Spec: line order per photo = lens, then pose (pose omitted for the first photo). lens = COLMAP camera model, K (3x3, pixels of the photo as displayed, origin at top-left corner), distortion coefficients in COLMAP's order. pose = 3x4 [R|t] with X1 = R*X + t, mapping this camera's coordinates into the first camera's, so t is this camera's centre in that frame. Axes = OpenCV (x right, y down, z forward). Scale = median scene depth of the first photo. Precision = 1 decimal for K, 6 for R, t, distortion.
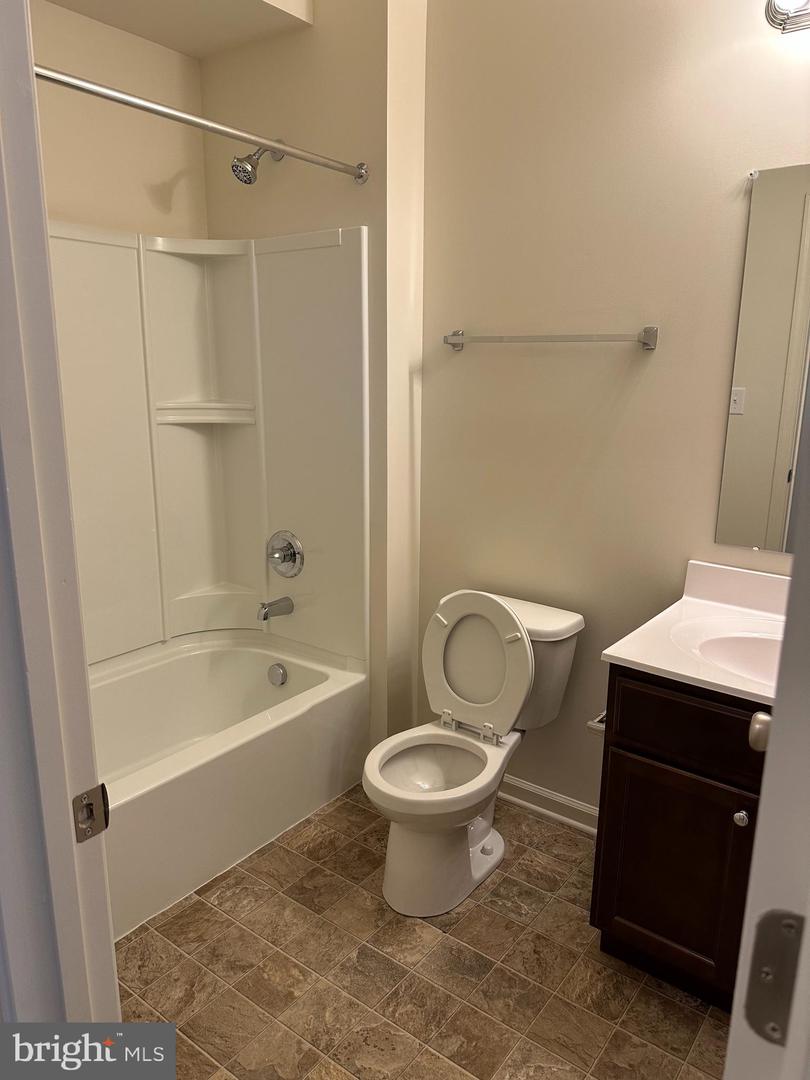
lens RADIAL K [[758.6, 0, 405.6], [0, 758.6, 540.6], [0, 0, 1]] dist [-0.028772, -0.003020]
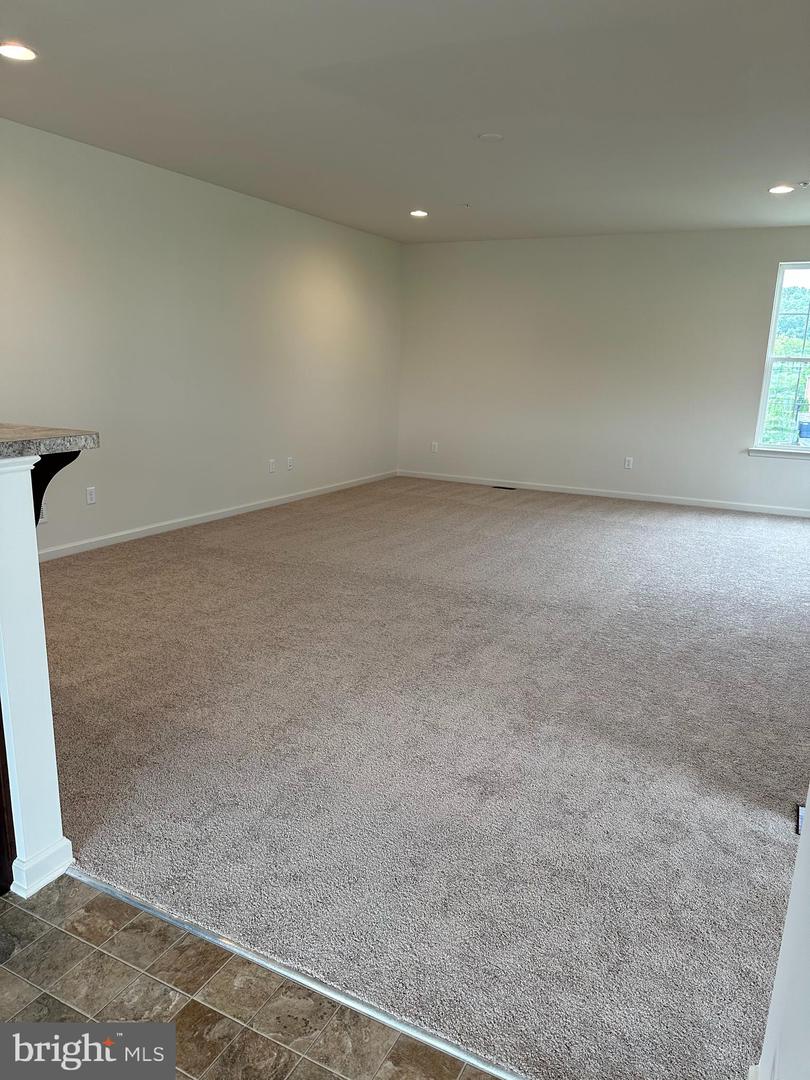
lens RADIAL K [[758.6, 0, 404.2], [0, 758.6, 540.2], [0, 0, 1]] dist [-0.028772, -0.003020]
pose [[-0.985171, 0.007087, -0.171428, -0.388187], [-0.071822, 0.890360, 0.449556, -0.381603], [0.155819, 0.455202, -0.876648, 1.624270]]
